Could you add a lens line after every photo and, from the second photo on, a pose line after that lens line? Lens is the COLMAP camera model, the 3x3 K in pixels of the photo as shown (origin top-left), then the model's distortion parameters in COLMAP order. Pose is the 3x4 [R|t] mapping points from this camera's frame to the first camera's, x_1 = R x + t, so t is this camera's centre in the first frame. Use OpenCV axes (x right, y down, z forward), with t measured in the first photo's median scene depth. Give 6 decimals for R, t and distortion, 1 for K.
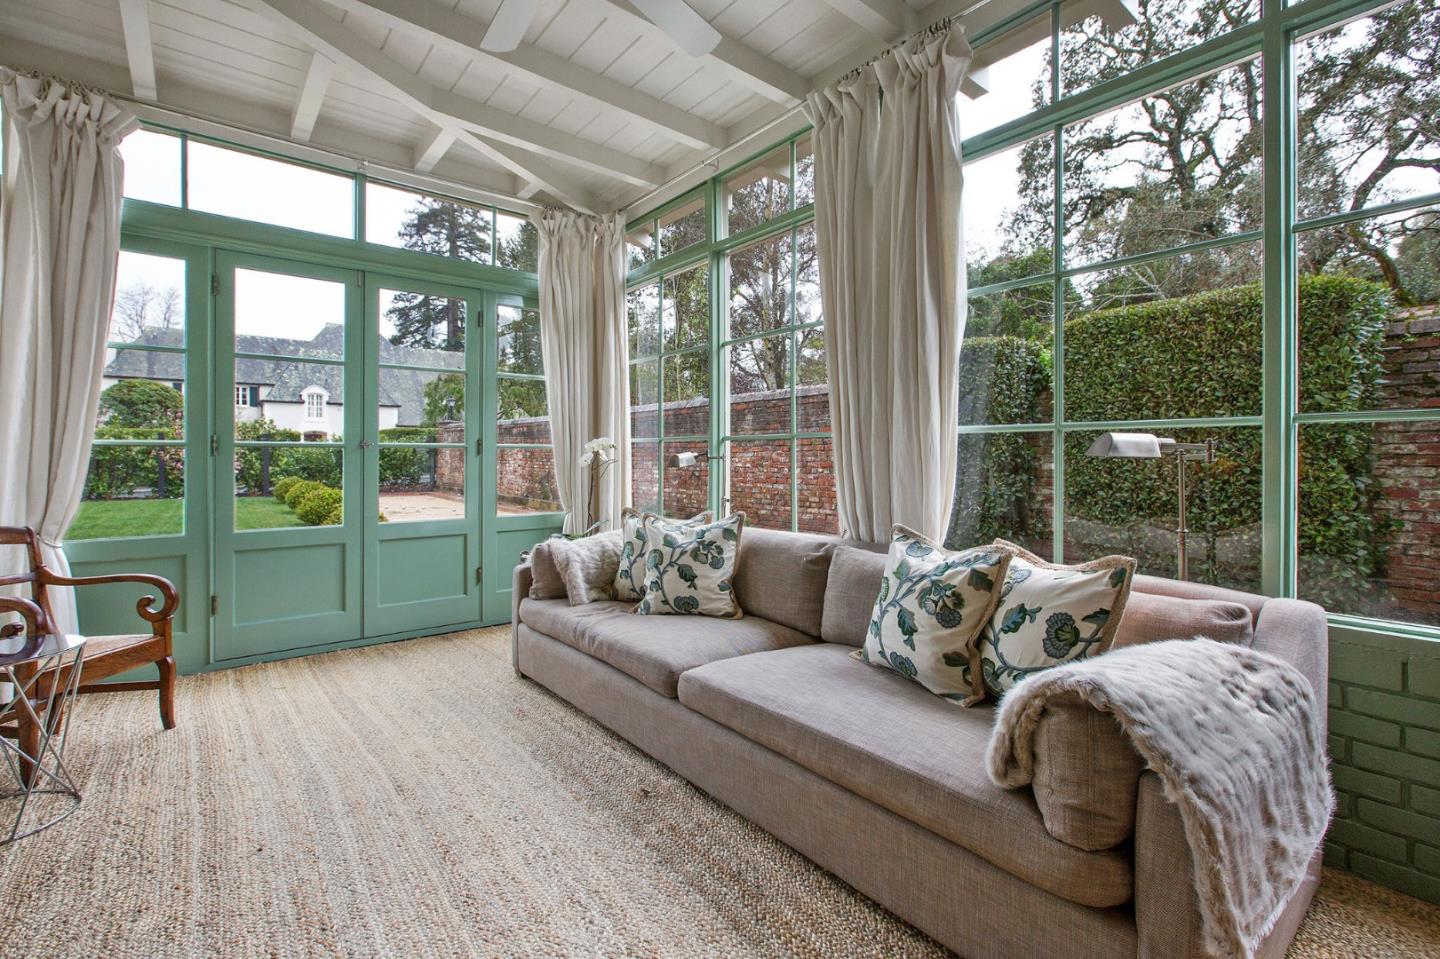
lens RADIAL K [[643.4, 0, 722.4], [0, 643.4, 476.8], [0, 0, 1]] dist [-0.008908, 0.006465]
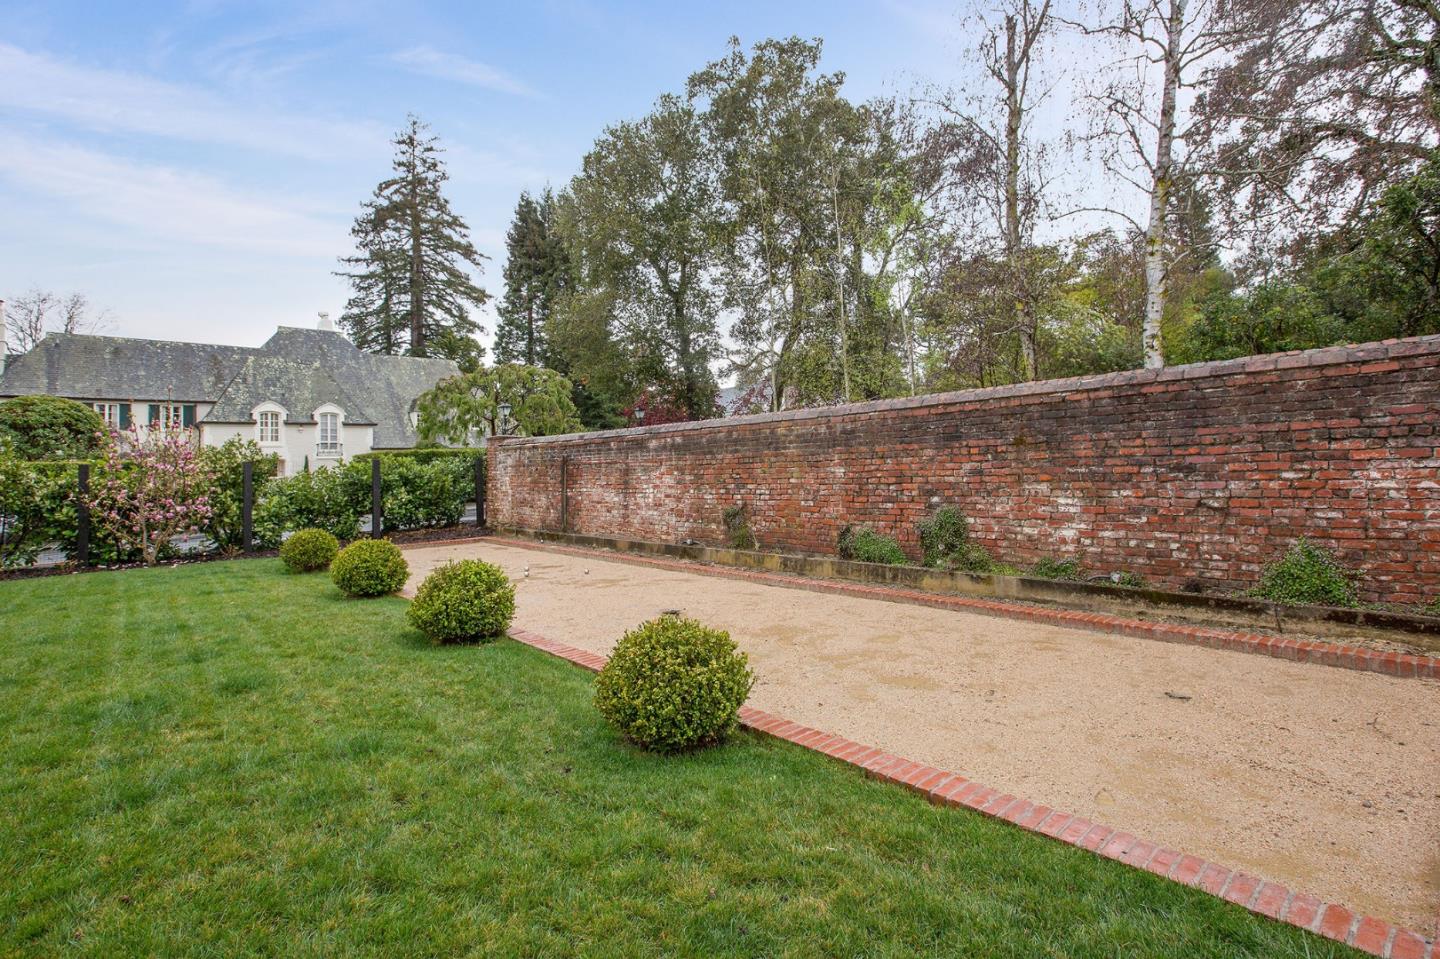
lens RADIAL K [[643.4, 0, 688.0], [0, 643.4, 455.7], [0, 0, 1]] dist [-0.008908, 0.006465]
pose [[0.997185, -0.033194, 0.067227, -0.165761], [0.037059, 0.997682, -0.057075, -0.009834], [-0.065176, 0.059405, 0.996104, 0.169008]]
